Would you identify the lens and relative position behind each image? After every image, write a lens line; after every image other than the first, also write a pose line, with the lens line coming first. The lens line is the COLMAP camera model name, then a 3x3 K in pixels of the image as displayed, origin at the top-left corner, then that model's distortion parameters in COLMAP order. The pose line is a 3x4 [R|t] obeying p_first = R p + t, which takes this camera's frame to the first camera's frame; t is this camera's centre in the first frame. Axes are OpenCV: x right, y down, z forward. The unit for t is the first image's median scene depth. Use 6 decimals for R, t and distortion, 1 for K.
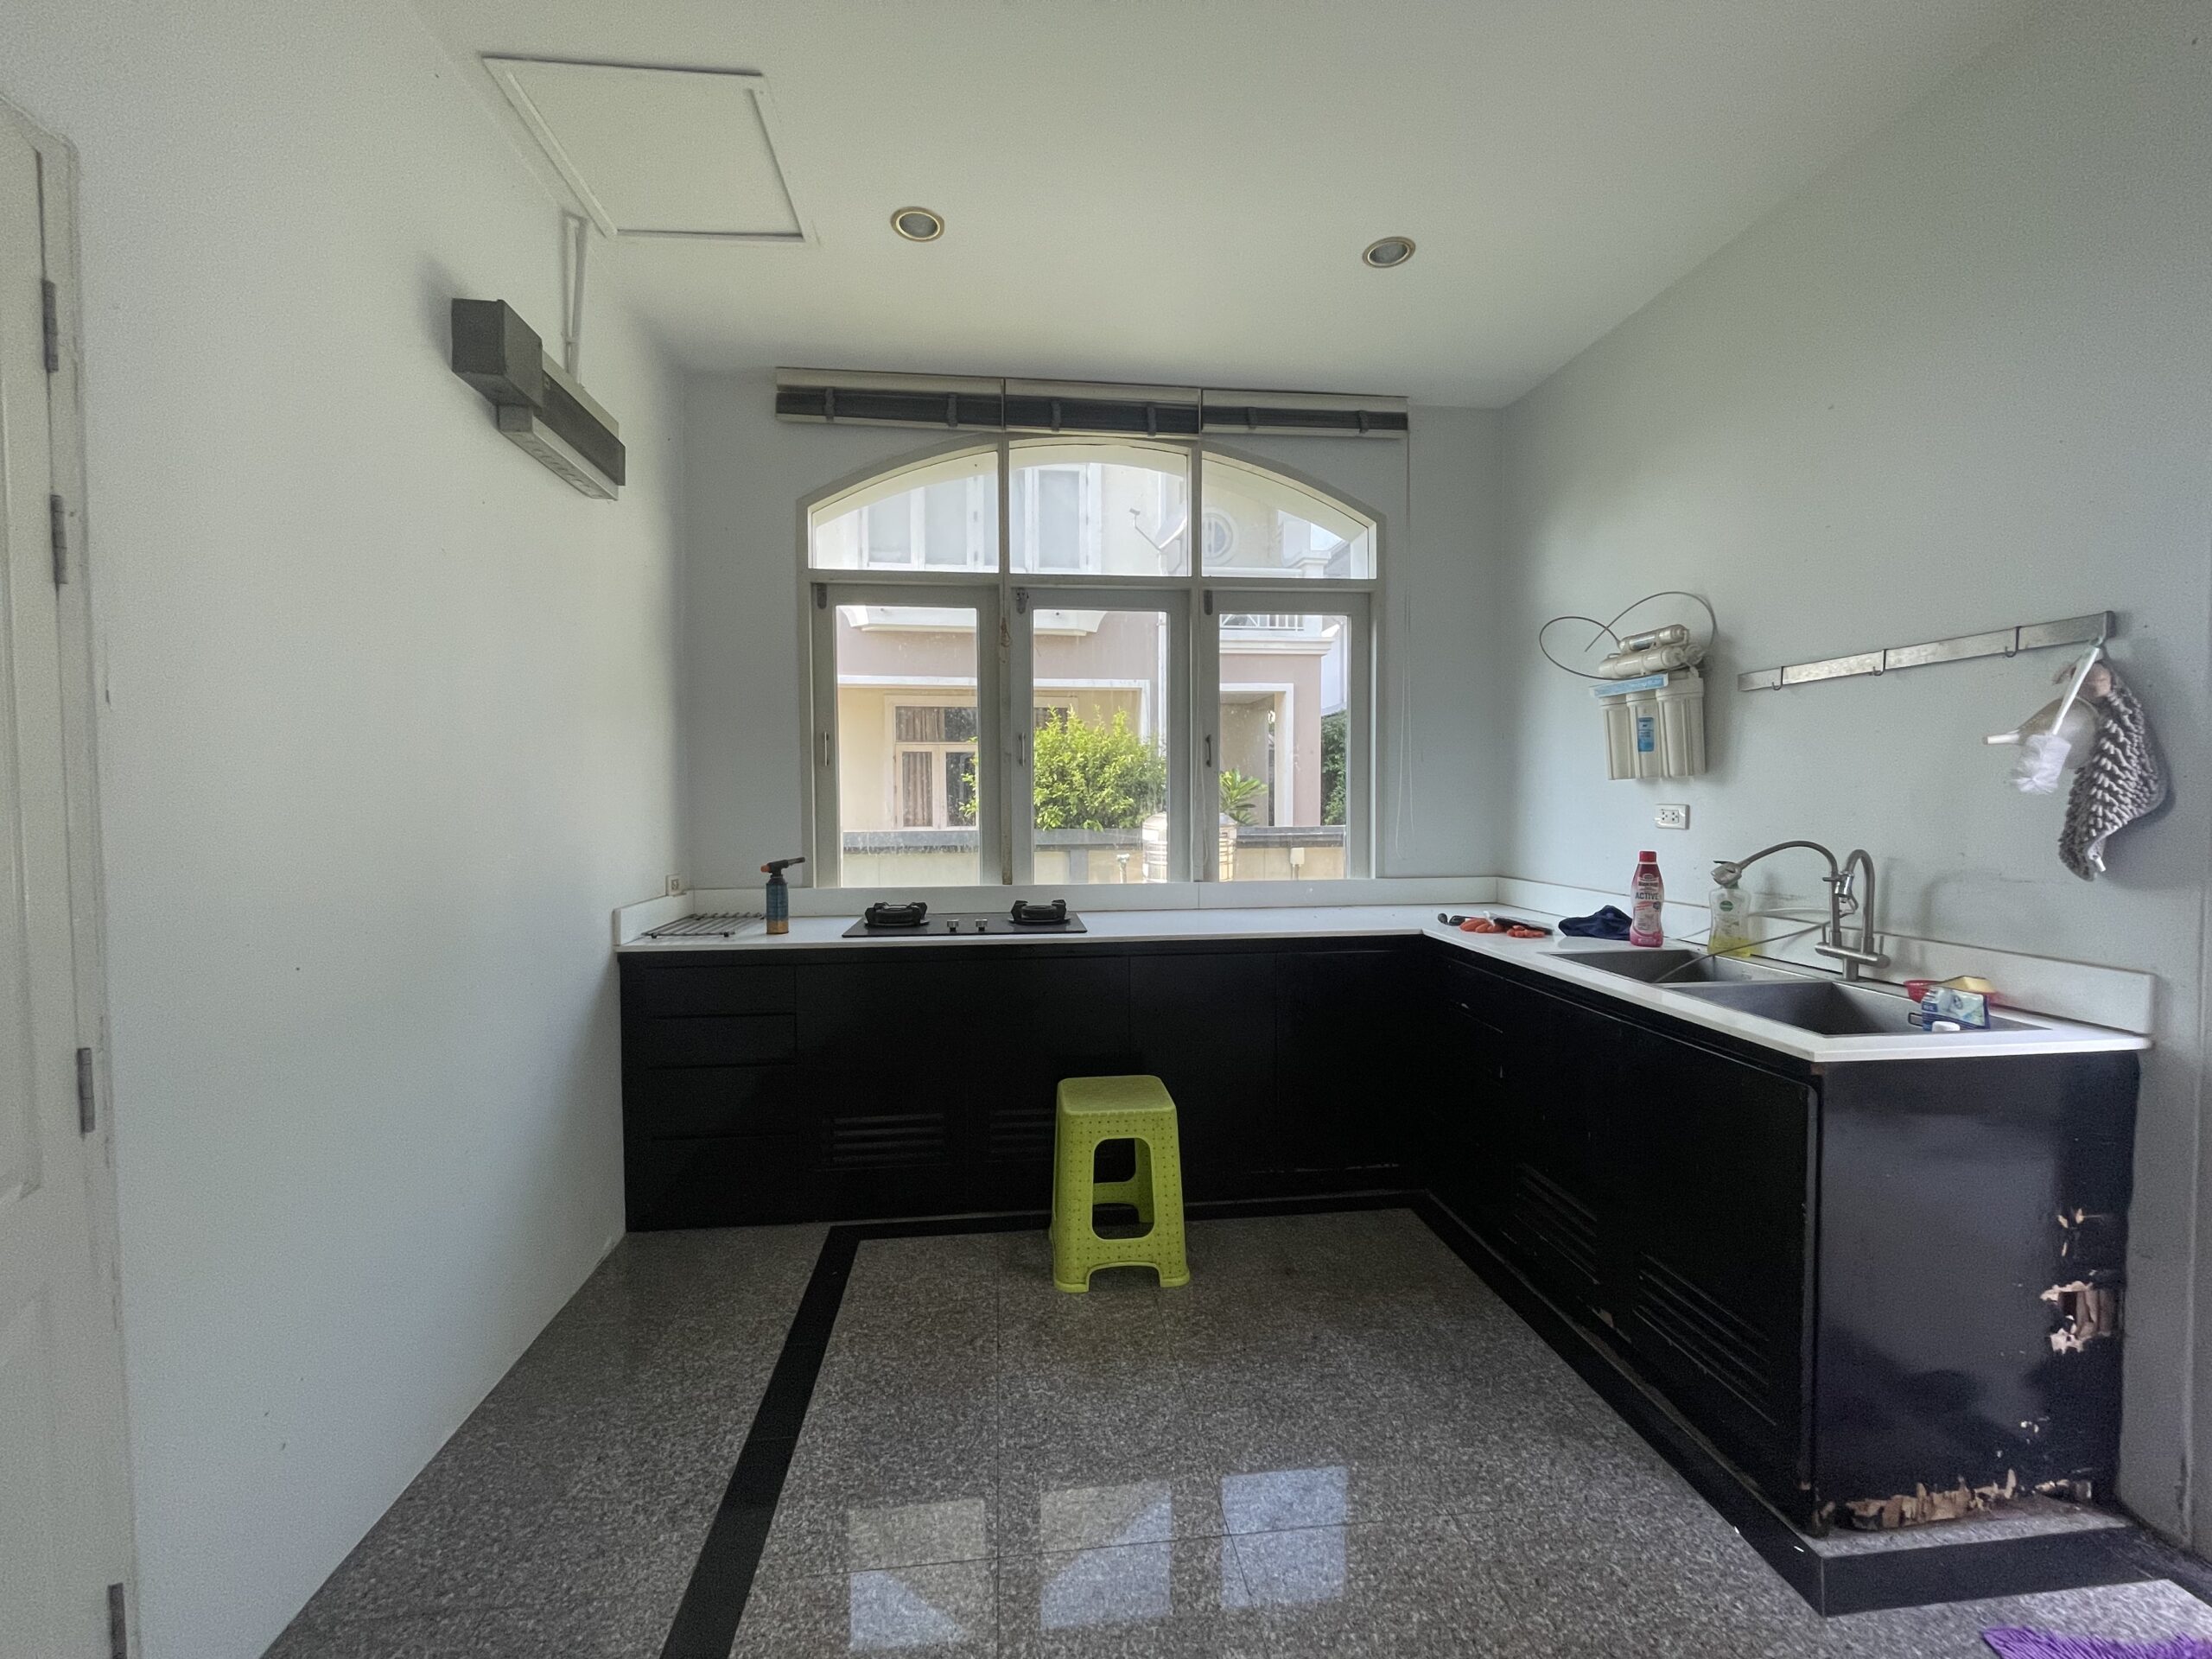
lens RADIAL K [[893.7, 0, 1100.3], [0, 893.7, 829.8], [0, 0, 1]] dist [0.001467, -0.000718]
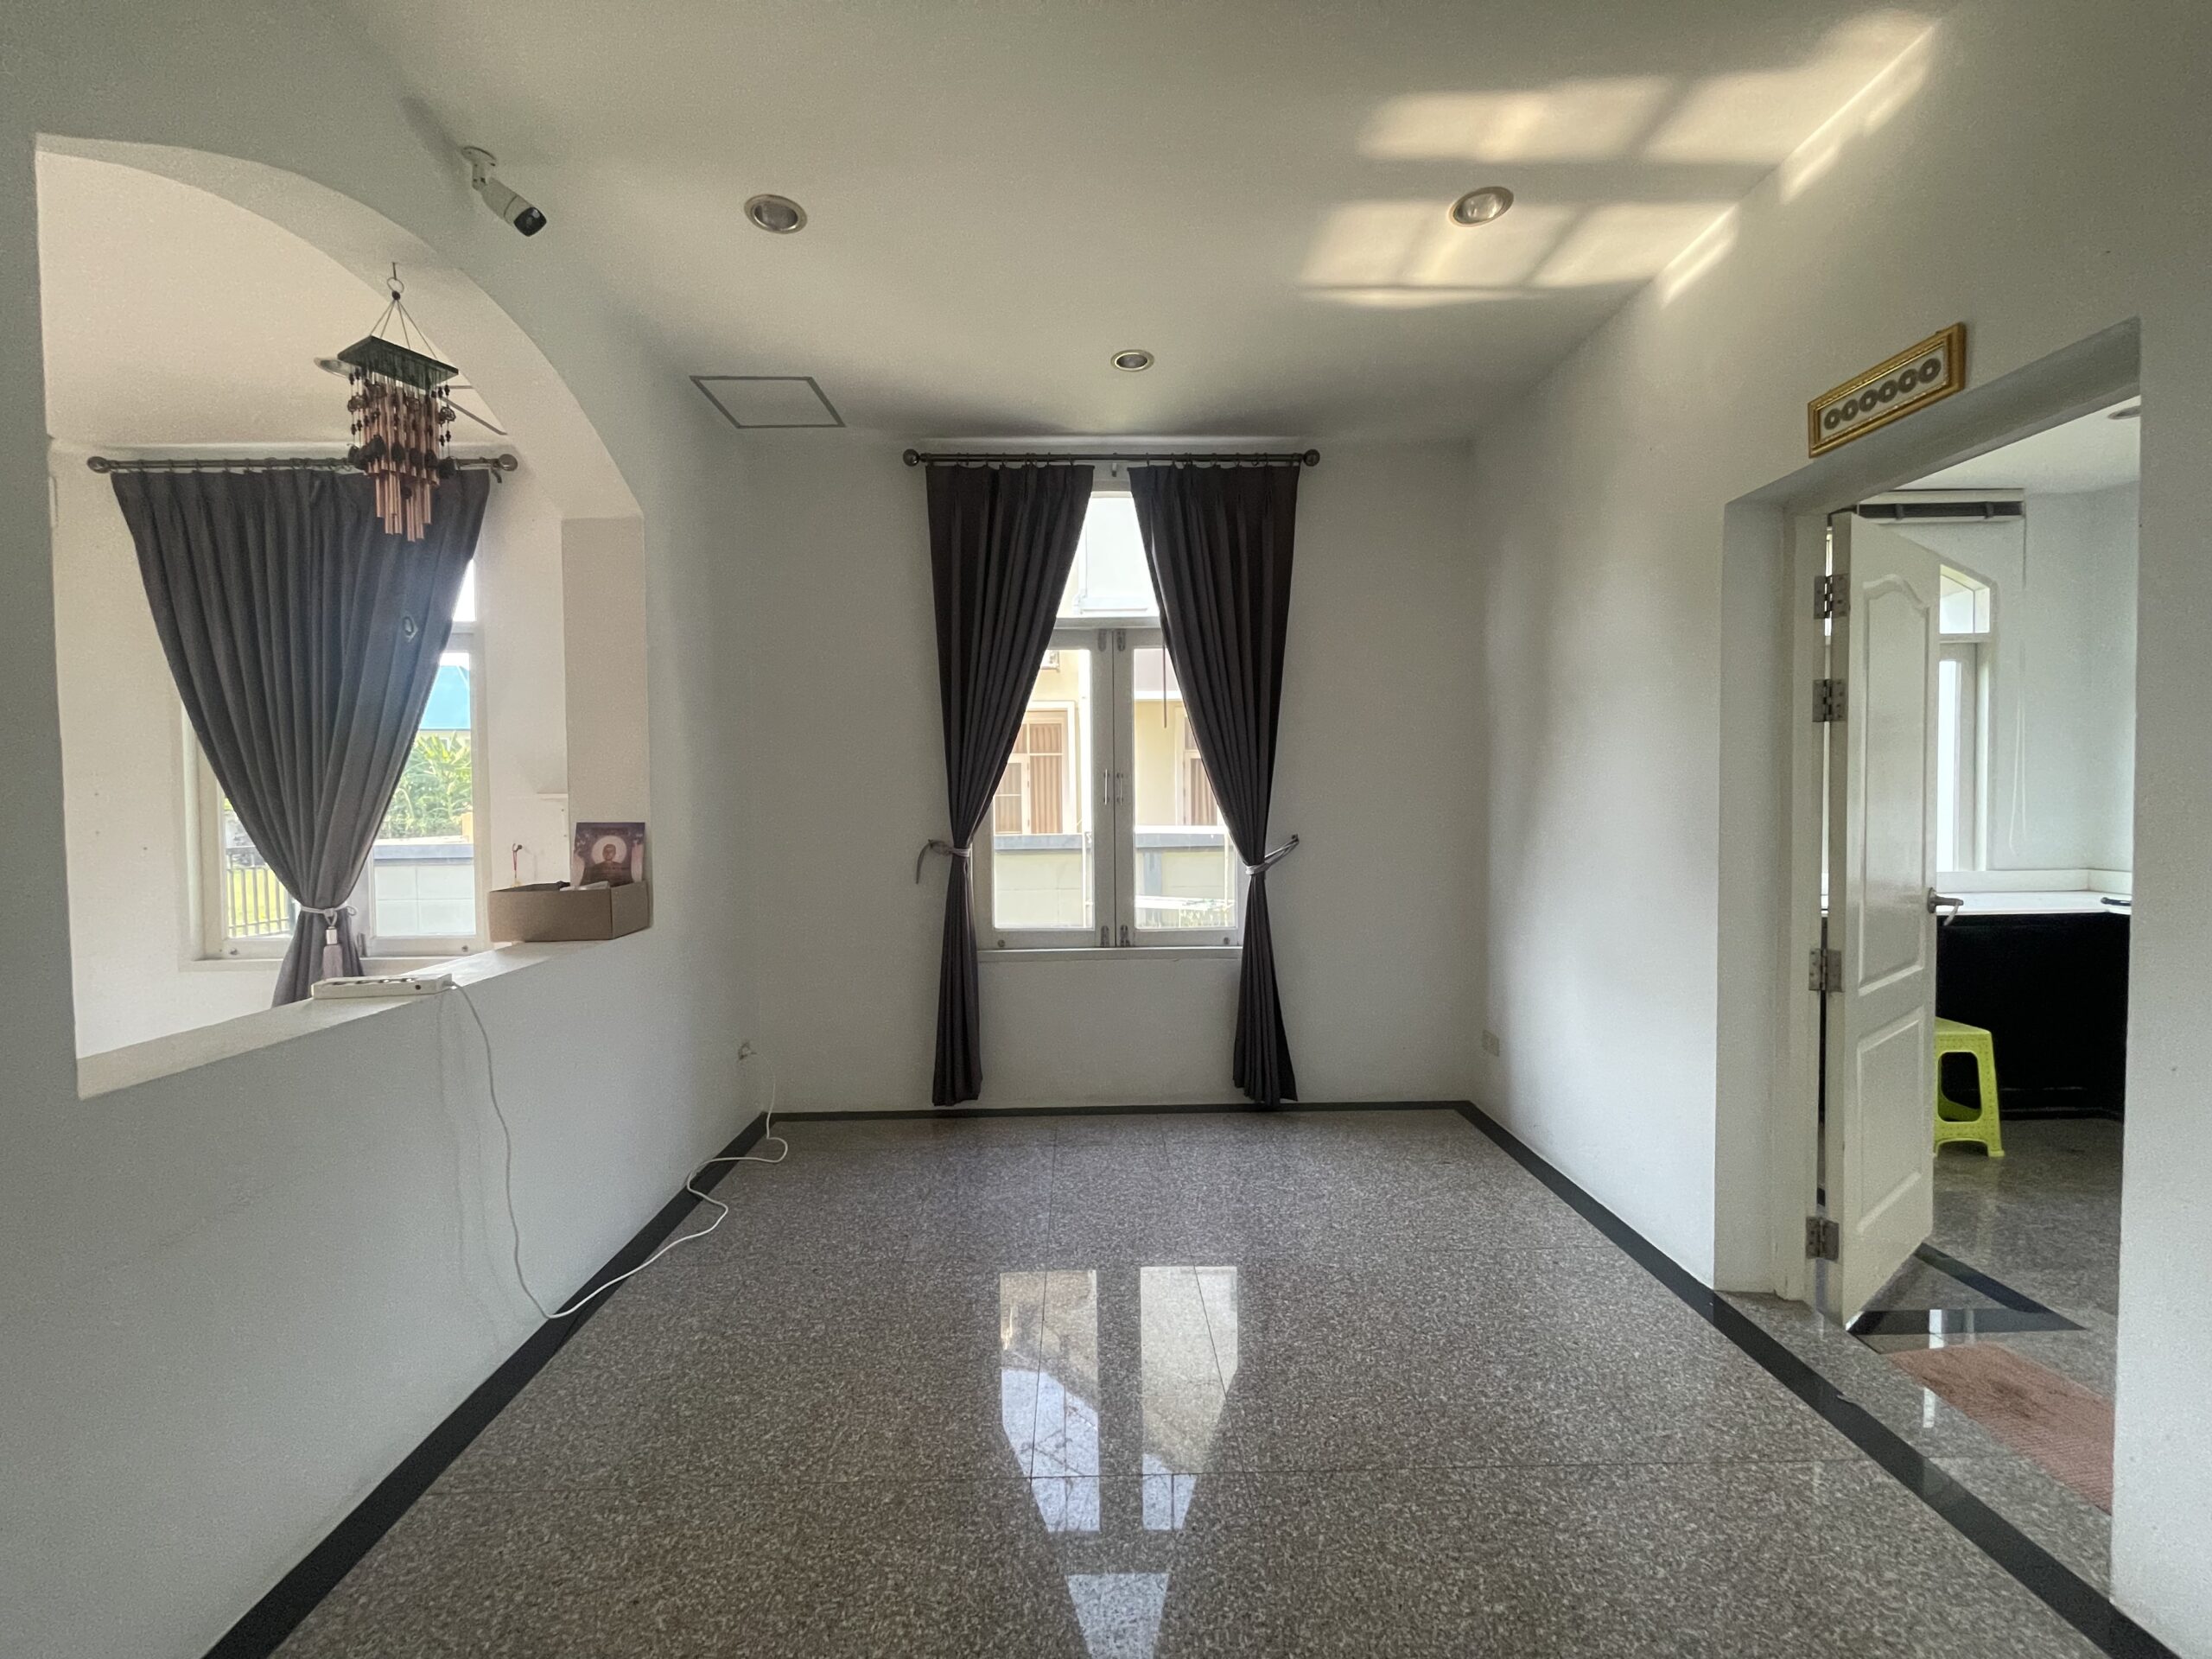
lens RADIAL K [[893.7, 0, 1097.8], [0, 893.7, 829.7], [0, 0, 1]] dist [0.001467, -0.000718]
pose [[0.994884, -0.007980, -0.100711, -0.847279], [0.007960, 0.999968, -0.000601, -0.012382], [0.100713, -0.000204, 0.994916, -0.393259]]
